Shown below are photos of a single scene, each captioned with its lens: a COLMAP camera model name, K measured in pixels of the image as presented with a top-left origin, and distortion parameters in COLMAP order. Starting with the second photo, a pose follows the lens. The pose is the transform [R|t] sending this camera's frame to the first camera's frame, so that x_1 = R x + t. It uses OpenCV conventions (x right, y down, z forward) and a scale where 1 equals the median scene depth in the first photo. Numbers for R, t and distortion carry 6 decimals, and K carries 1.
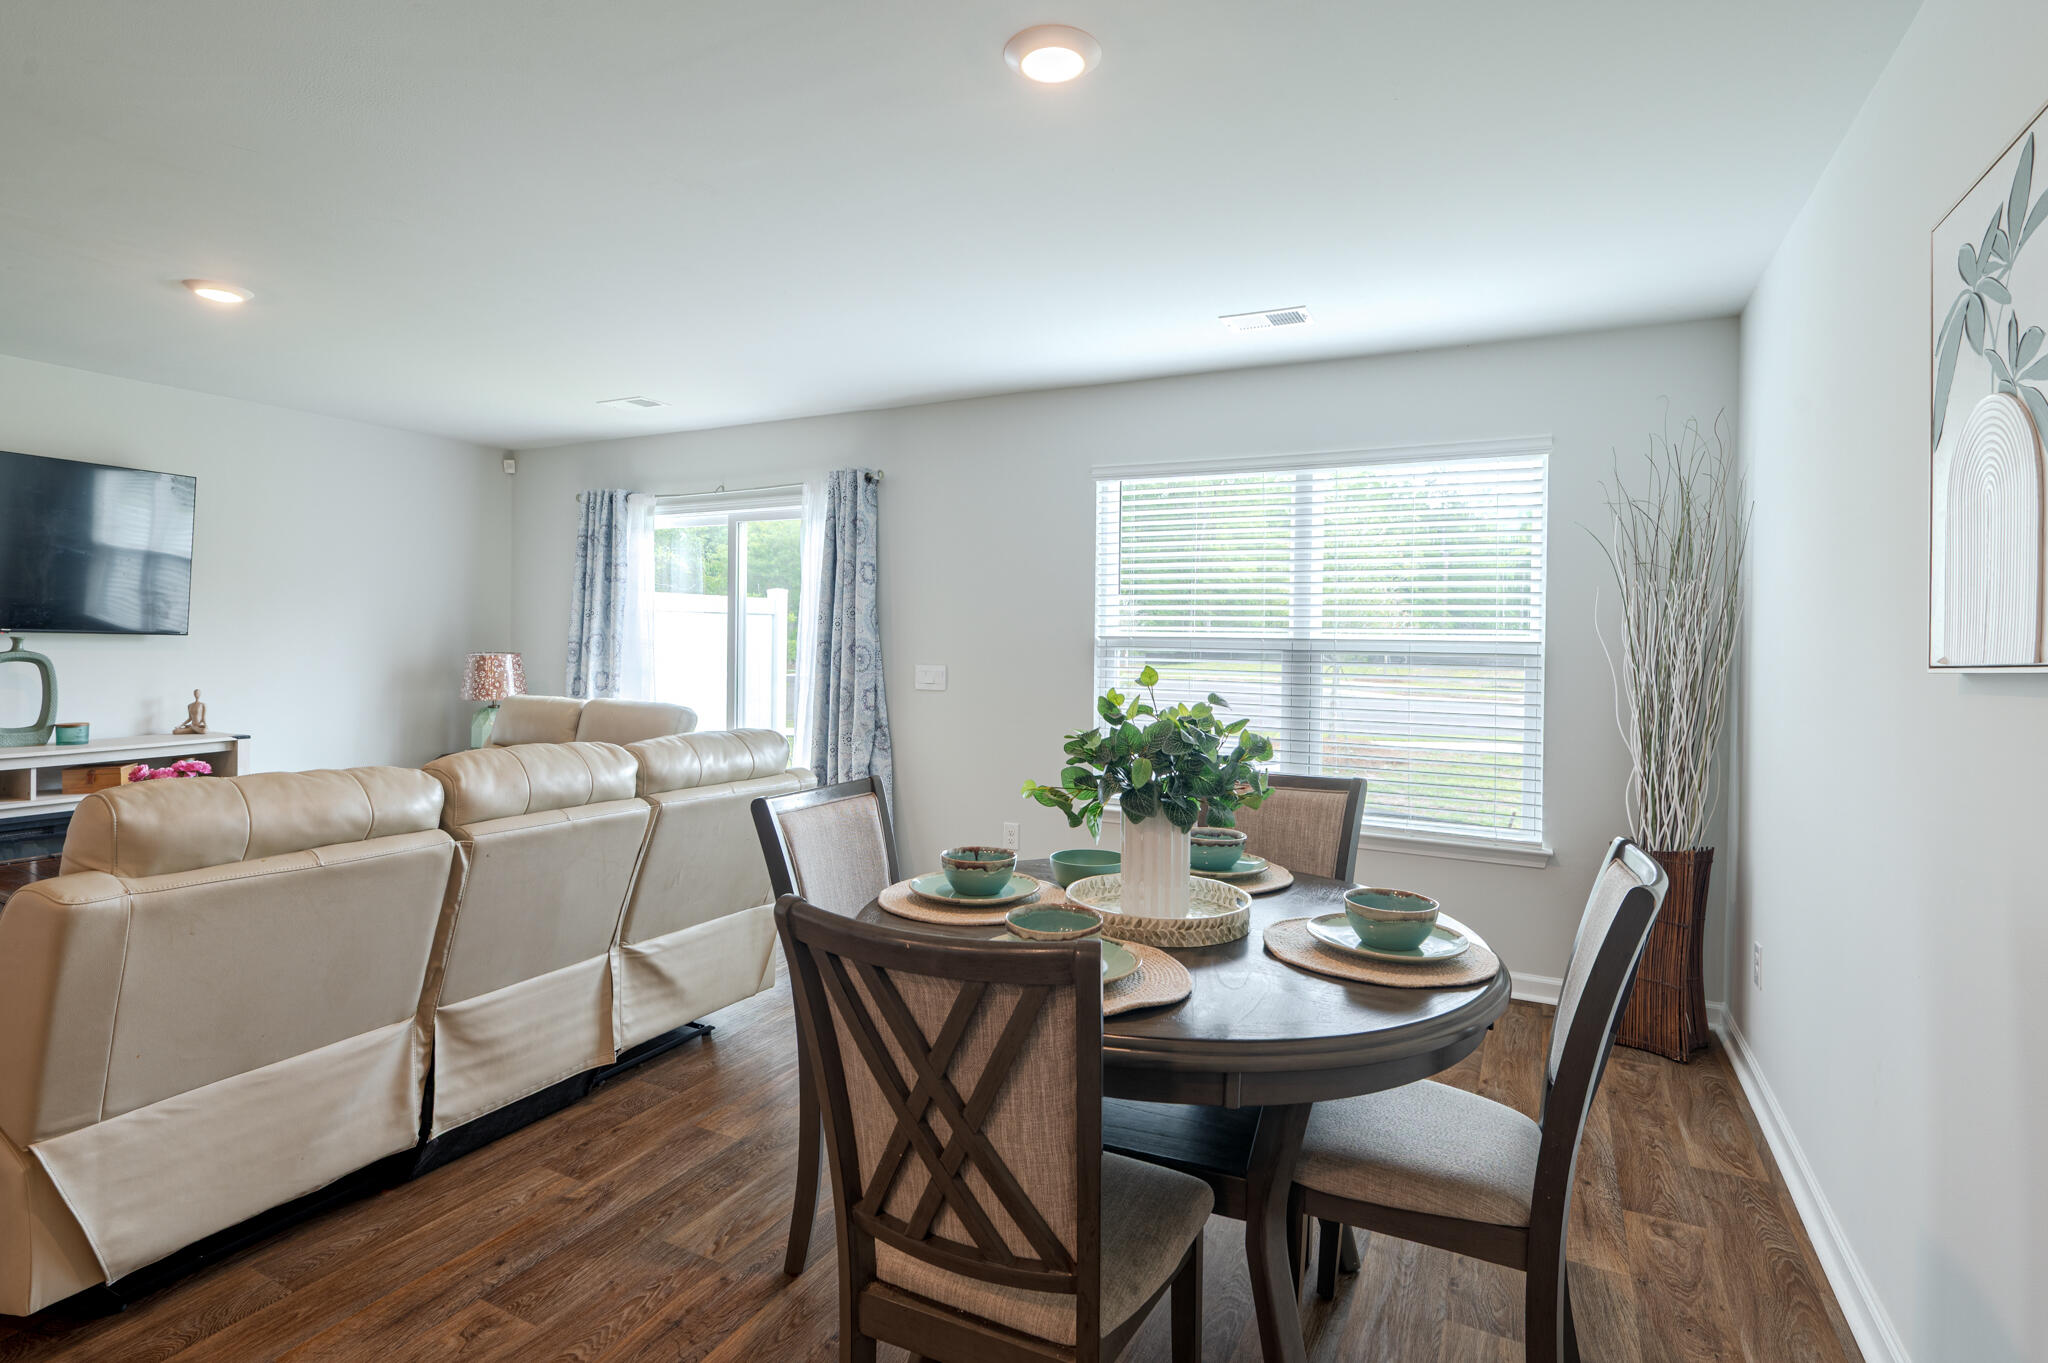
lens RADIAL K [[1011.7, 0, 1012.5], [0, 1011.7, 645.1], [0, 0, 1]] dist [0.000018, -0.000052]
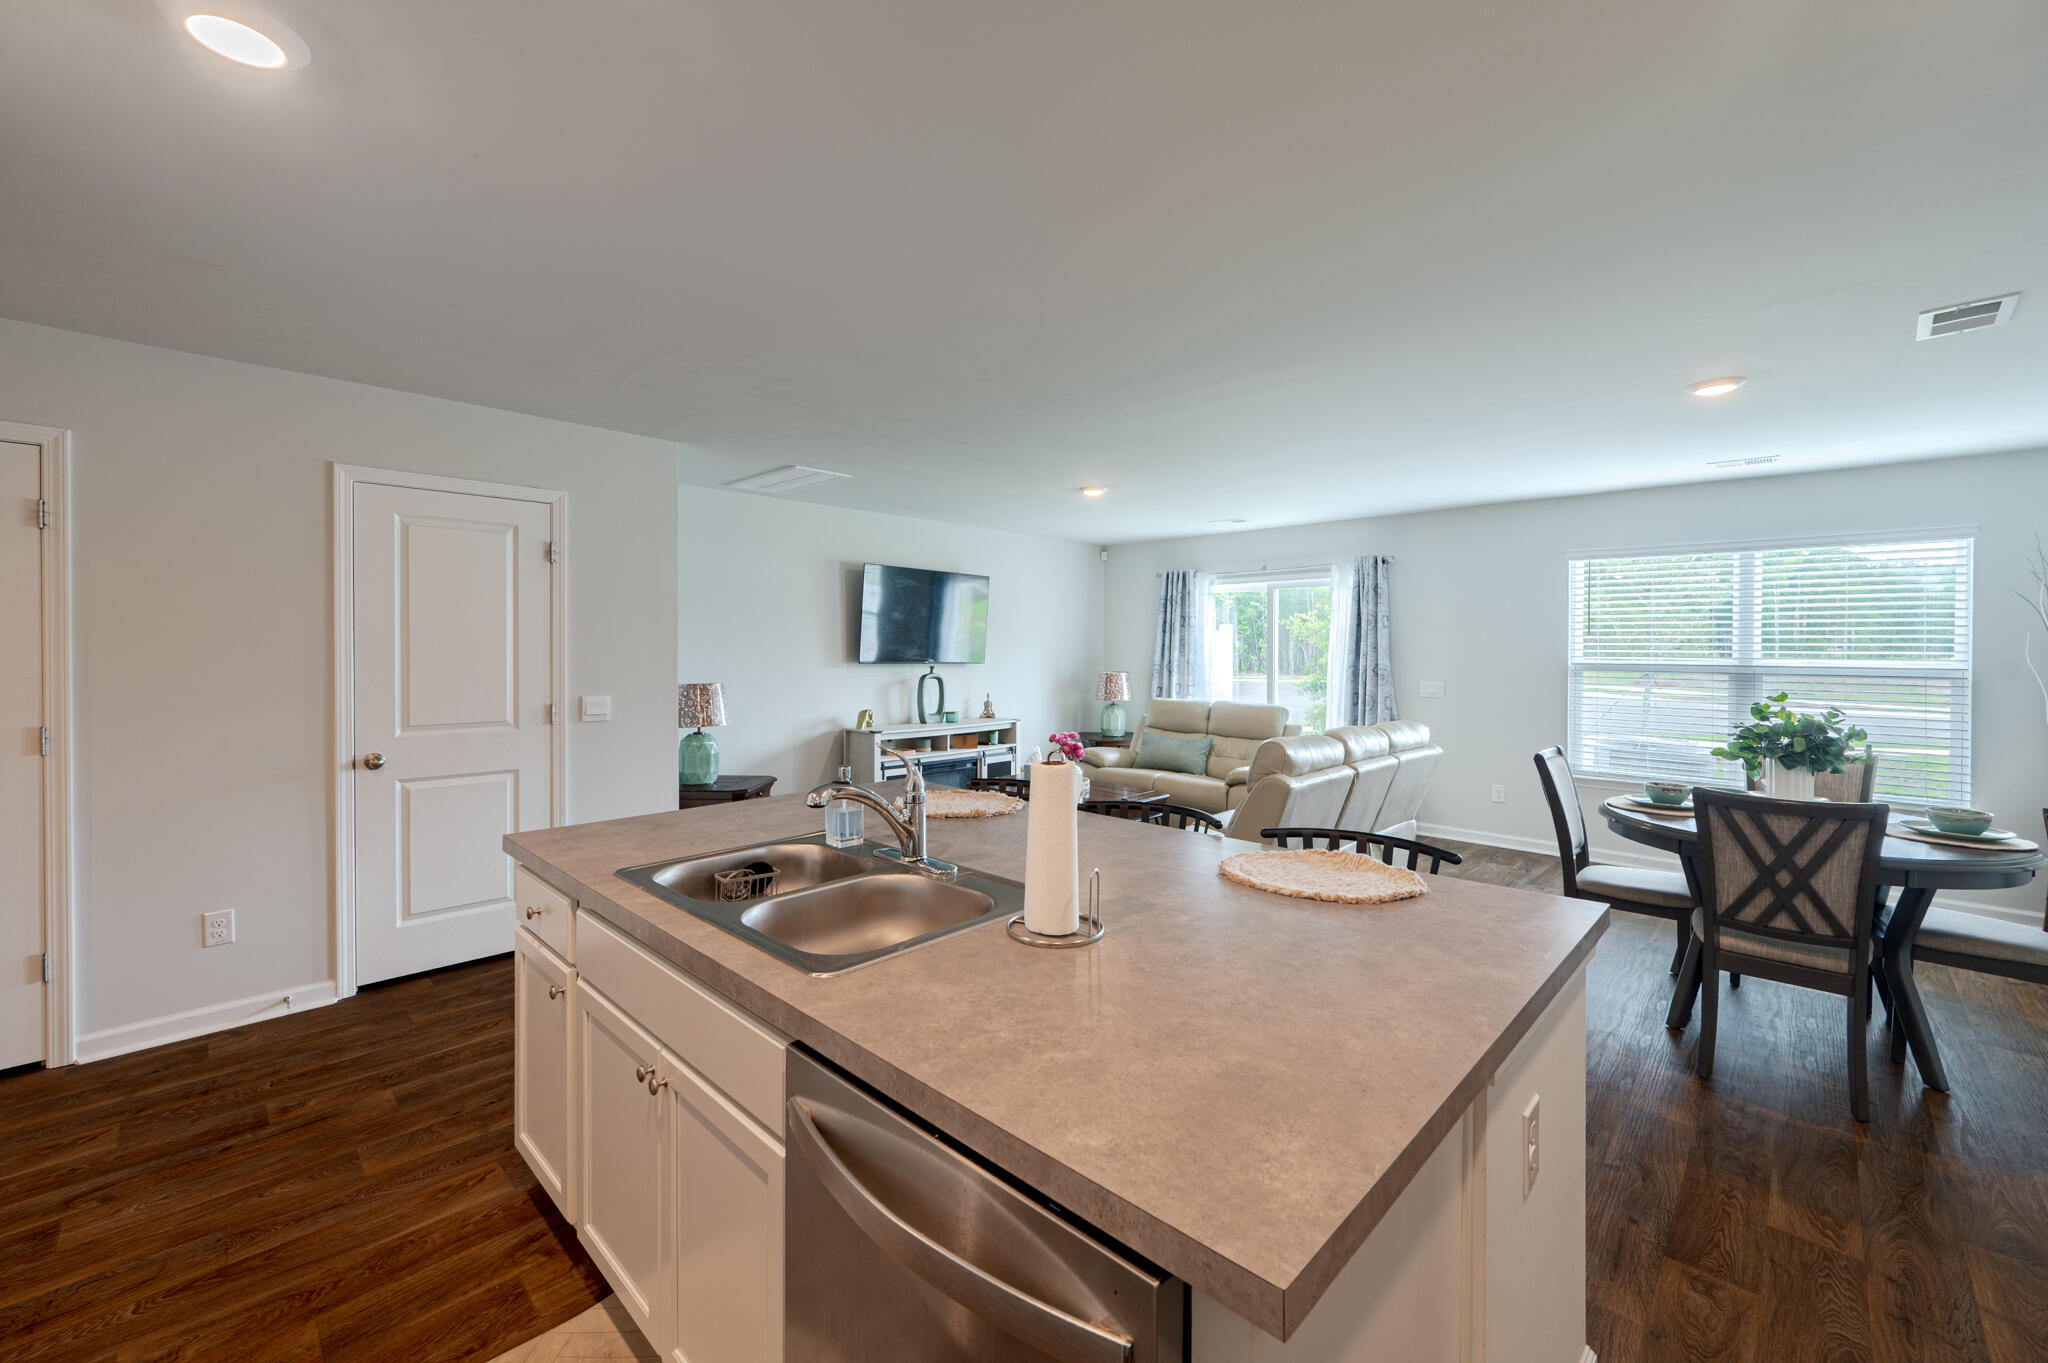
lens RADIAL K [[820.9, 0, 1016.3], [0, 820.9, 652.1], [0, 0, 1]] dist [0.001579, 0.000178]
pose [[0.957524, -0.006211, -0.288287, -0.318497], [0.005176, 0.999977, -0.004352, -0.022013], [0.288307, 0.002675, 0.957534, -0.370117]]
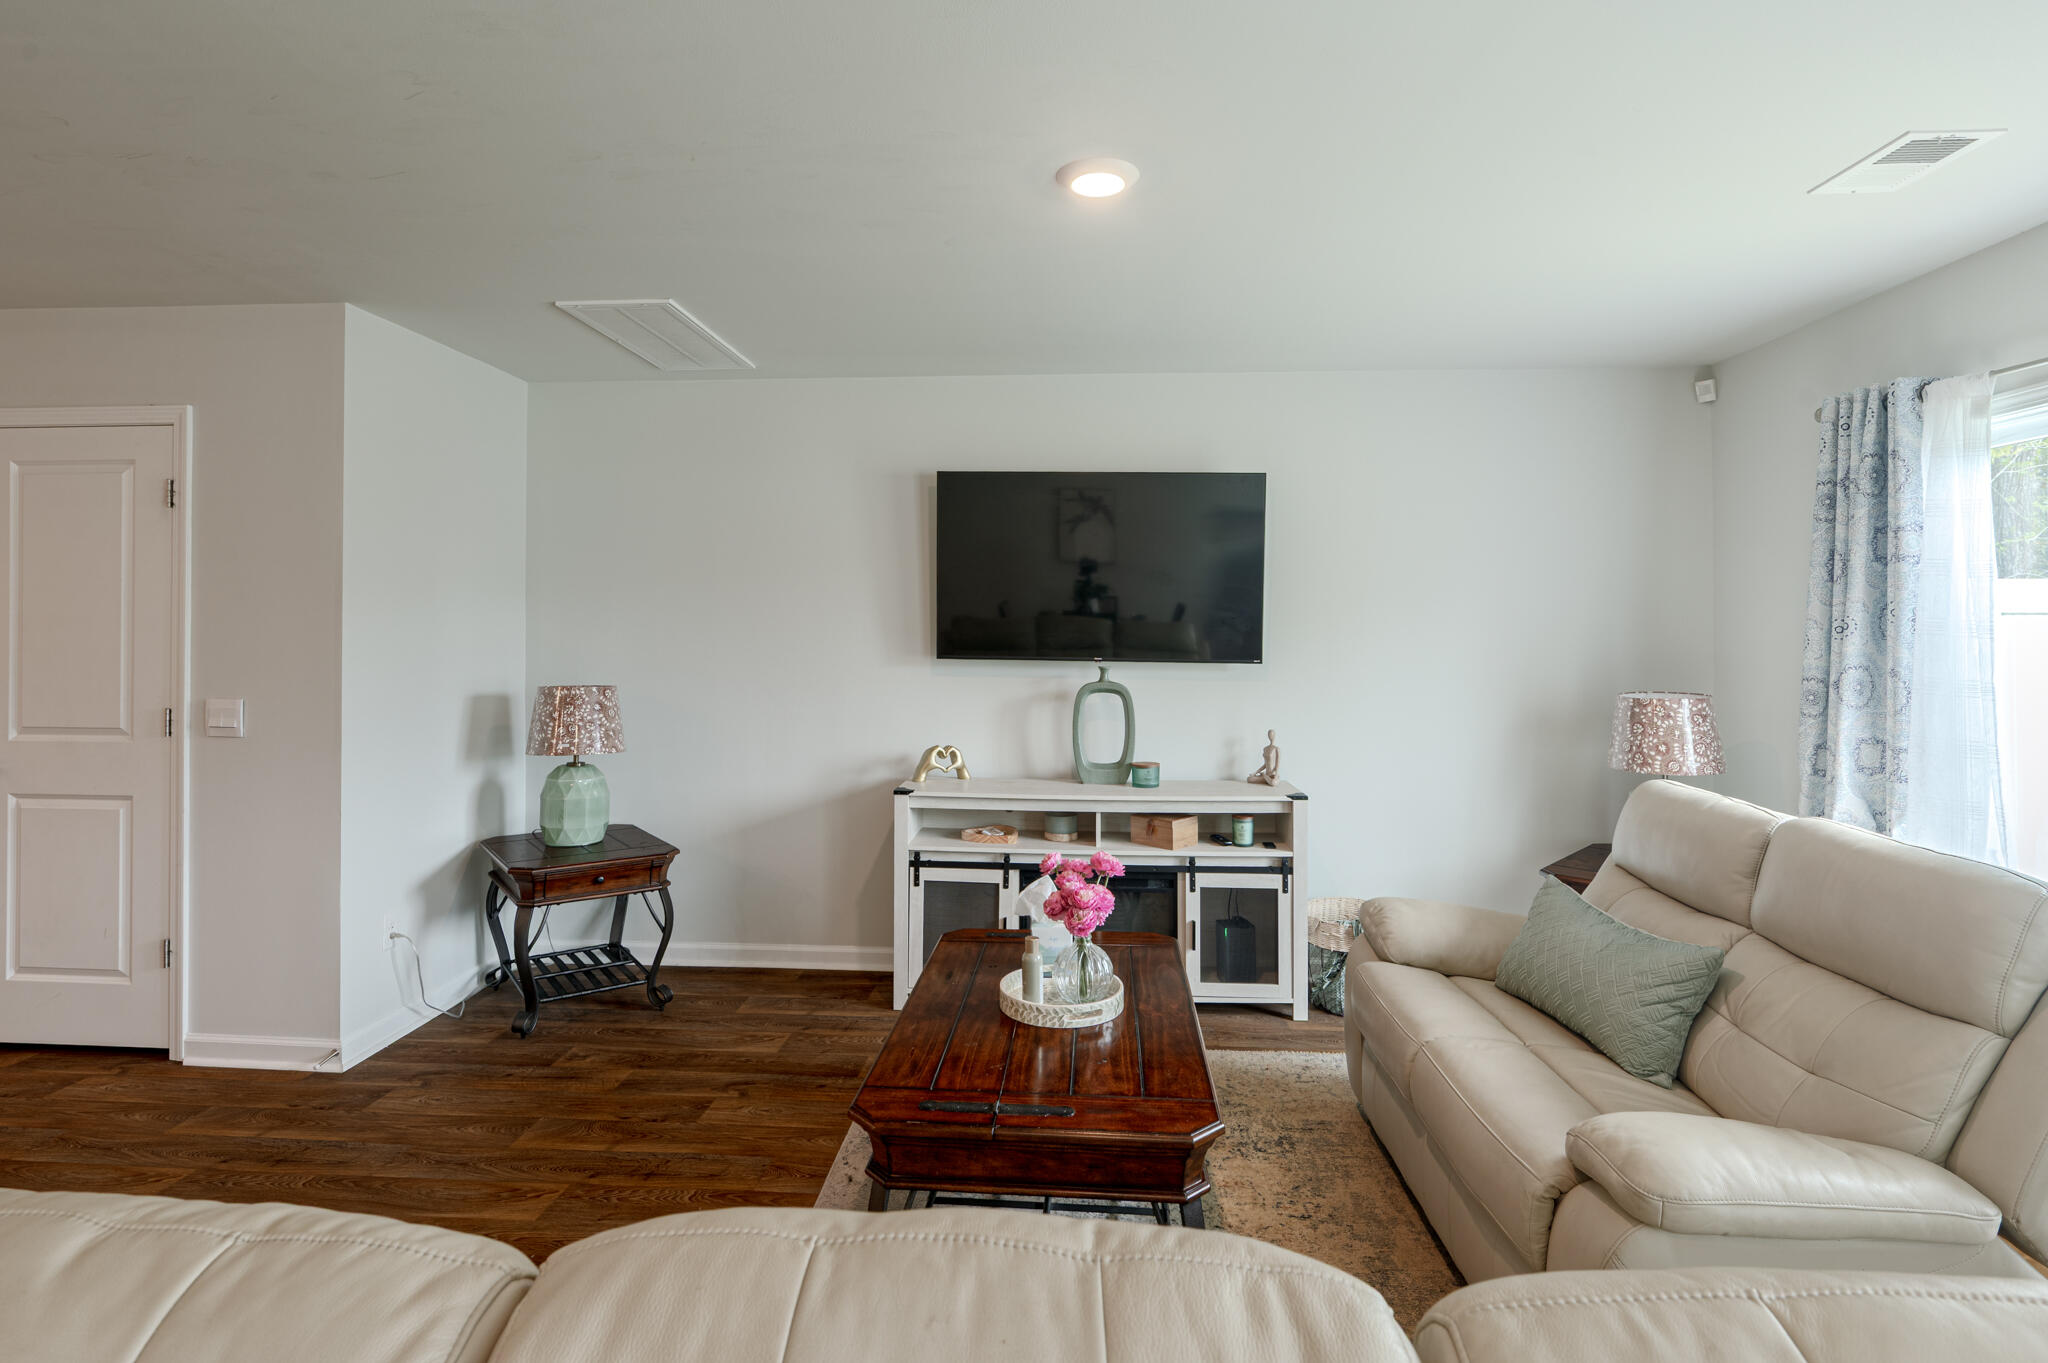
lens RADIAL K [[1025.4, 0, 1019.7], [0, 1025.4, 618.9], [0, 0, 1]] dist [-0.002007, -0.000258]
pose [[0.403774, -0.022605, -0.914579, -0.118190], [-0.004049, 0.999641, -0.026495, -0.022445], [0.914850, 0.014401, 0.403537, 0.452340]]
